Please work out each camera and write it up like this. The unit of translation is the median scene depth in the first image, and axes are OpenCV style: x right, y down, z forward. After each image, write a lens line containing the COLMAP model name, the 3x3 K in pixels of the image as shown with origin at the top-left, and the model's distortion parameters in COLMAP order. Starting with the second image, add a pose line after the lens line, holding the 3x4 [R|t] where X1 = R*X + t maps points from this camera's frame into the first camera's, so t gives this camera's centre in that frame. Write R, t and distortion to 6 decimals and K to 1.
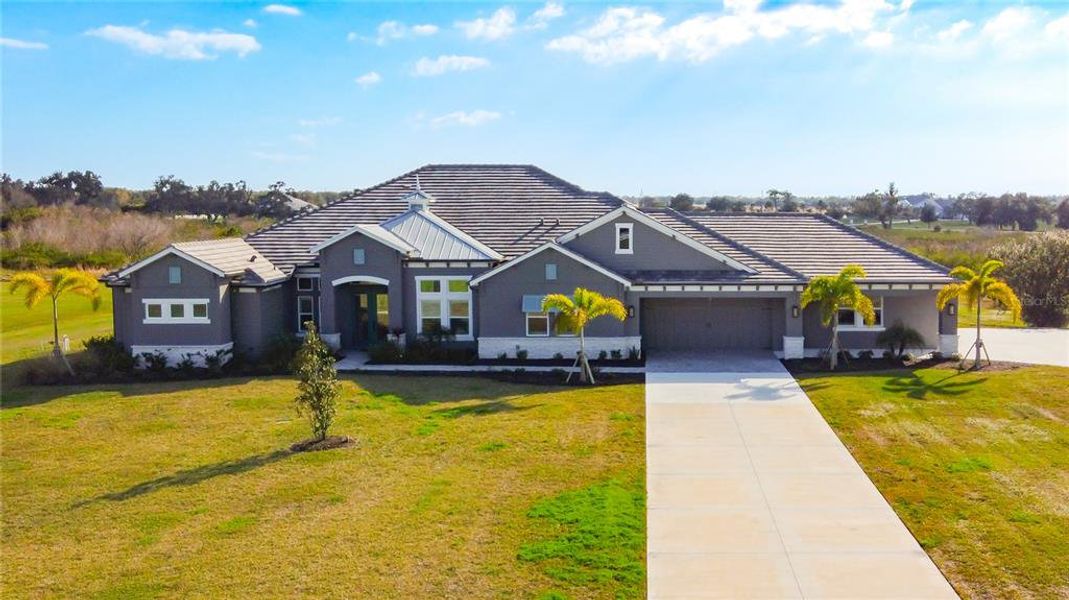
lens RADIAL K [[1087.1, 0, 534.7], [0, 1087.1, 298.0], [0, 0, 1]] dist [-0.017638, 0.000000]
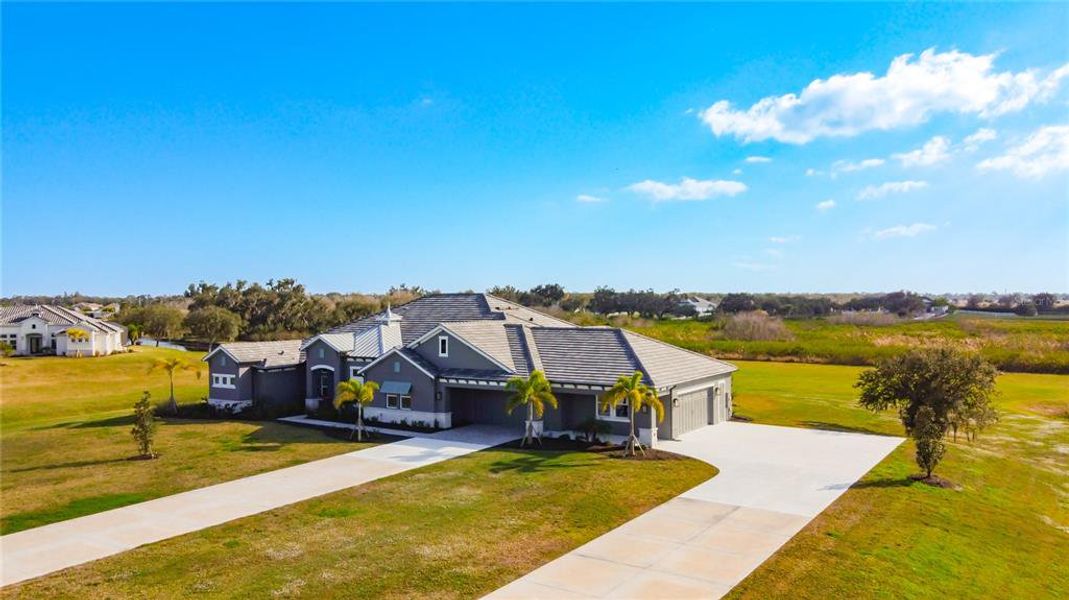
lens RADIAL K [[803.2, 0, 536.2], [0, 803.2, 303.2], [0, 0, 1]] dist [0.031451, 0.001581]
pose [[0.829216, -0.004181, -0.558913, 0.204839], [-0.040325, 0.996919, -0.067285, -0.011388], [0.557472, 0.078332, 0.826492, 0.038262]]
